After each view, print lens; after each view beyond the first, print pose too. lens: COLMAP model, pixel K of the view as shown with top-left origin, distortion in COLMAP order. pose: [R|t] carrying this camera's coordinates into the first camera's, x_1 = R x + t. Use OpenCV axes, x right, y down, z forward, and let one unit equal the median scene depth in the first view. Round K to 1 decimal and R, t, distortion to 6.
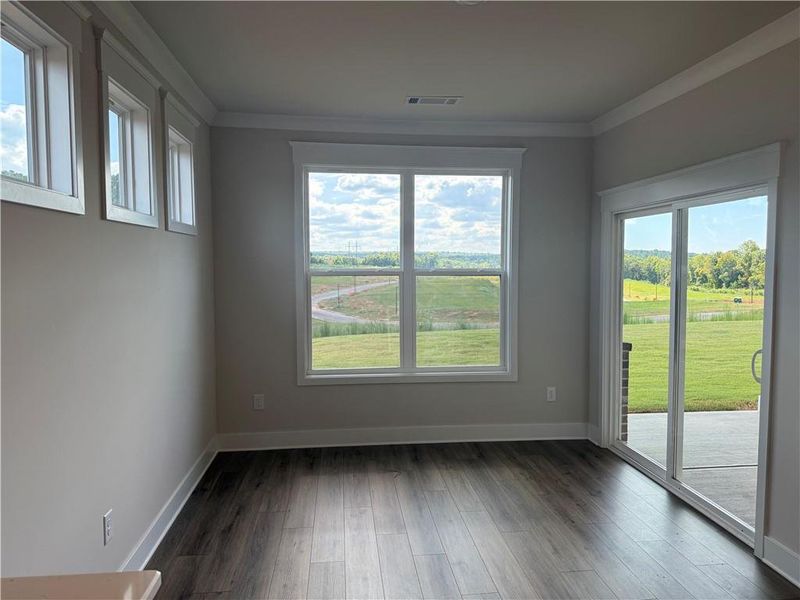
lens RADIAL K [[563.4, 0, 402.7], [0, 563.4, 301.2], [0, 0, 1]] dist [0.084407, -0.113297]
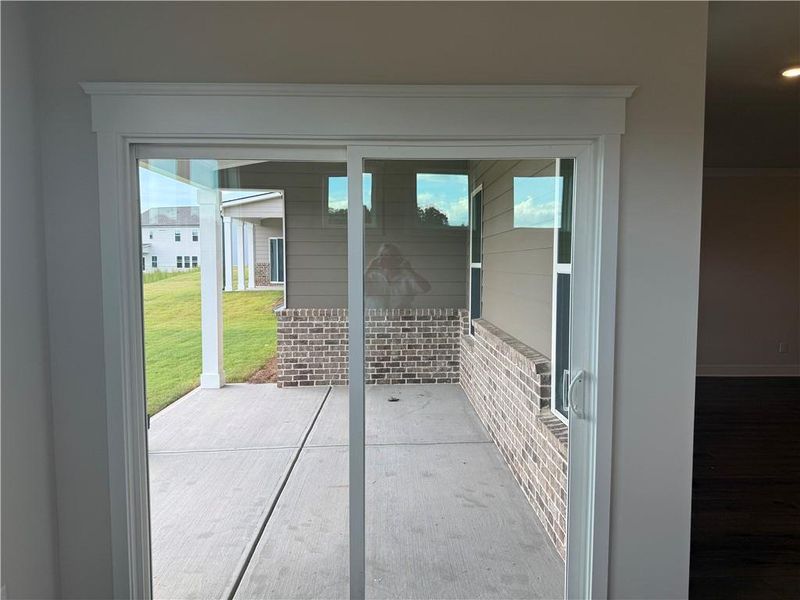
lens RADIAL K [[563.4, 0, 402.7], [0, 563.4, 301.2], [0, 0, 1]] dist [0.084407, -0.113297]
pose [[0.085701, -0.079213, 0.993167, -0.069072], [0.068581, 0.994939, 0.073436, -0.048727], [-0.993958, 0.061818, 0.090700, 0.771541]]
